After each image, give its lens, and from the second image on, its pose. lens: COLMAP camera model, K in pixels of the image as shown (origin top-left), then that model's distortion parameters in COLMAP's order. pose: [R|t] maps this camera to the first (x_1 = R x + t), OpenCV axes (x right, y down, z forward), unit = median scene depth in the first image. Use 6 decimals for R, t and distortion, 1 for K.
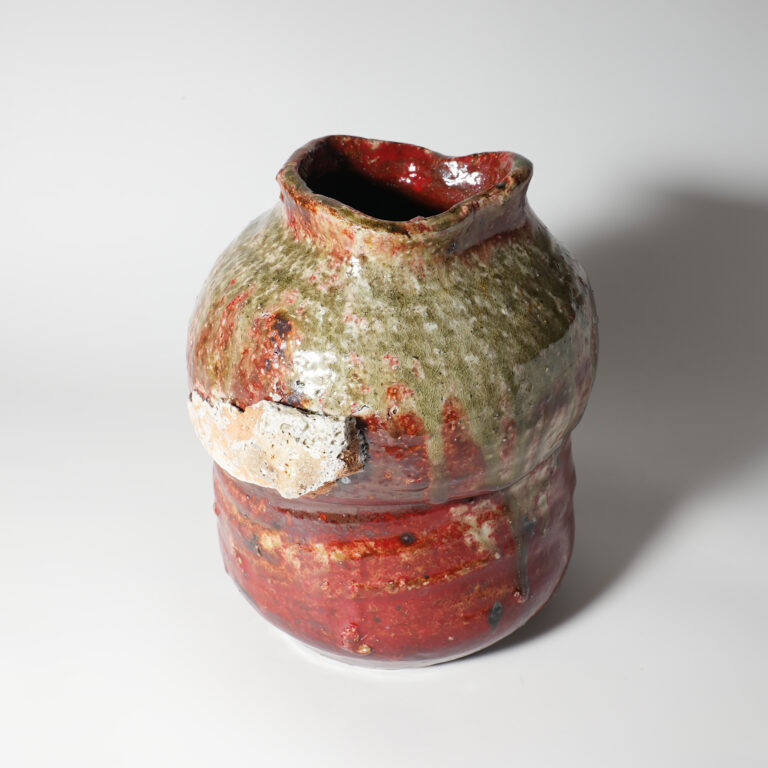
lens RADIAL K [[1074.6, 0, 409.0], [0, 1074.6, 356.9], [0, 0, 1]] dist [0.009730, -0.000408]
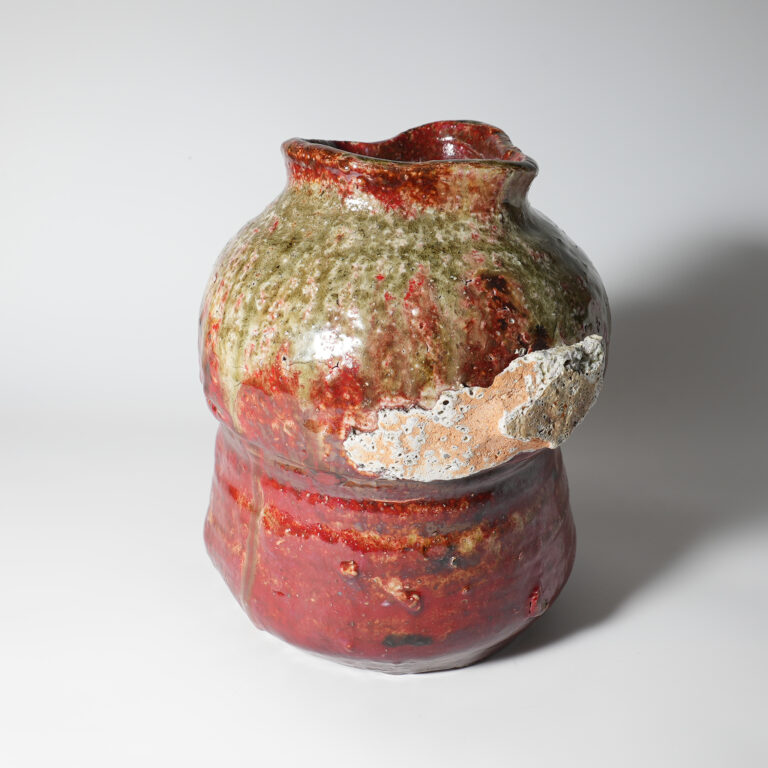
lens RADIAL K [[1017.4, 0, 384.0], [0, 1017.4, 384.0], [0, 0, 1]] dist [0.005304, 0.001328]
pose [[0.561094, -0.313427, 0.766118, -0.892831], [0.403064, 0.911855, 0.077852, -0.056484], [-0.722989, 0.265112, 0.637967, 0.505088]]
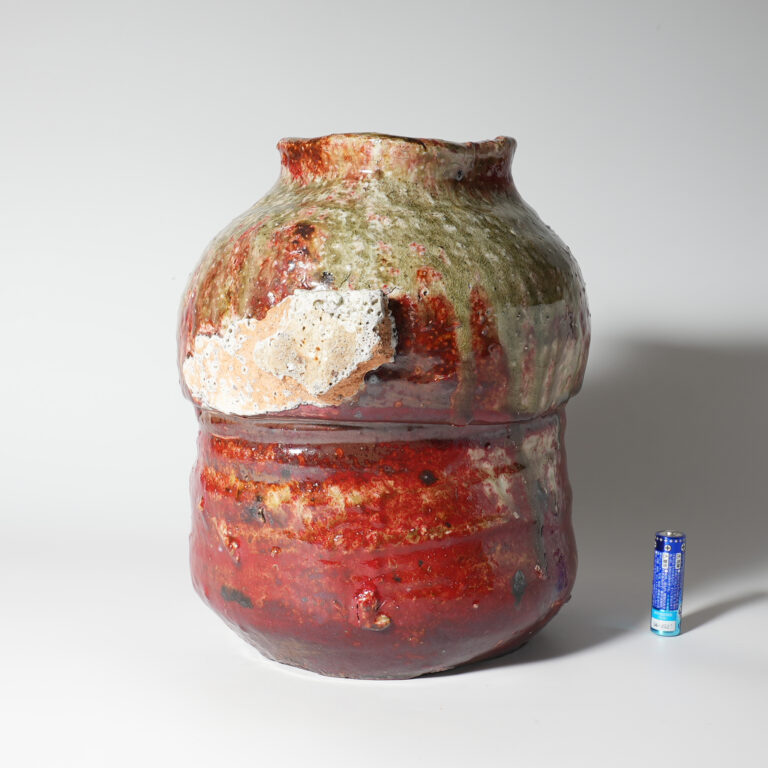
lens RADIAL K [[1174.8, 0, 384.0], [0, 1174.8, 384.0], [0, 0, 1]] dist [0.004526, -0.010537]
pose [[0.989700, -0.013592, 0.142511, -0.200637], [0.066405, 0.925492, -0.372901, 0.514628], [-0.126824, 0.378523, 0.916862, 0.032344]]
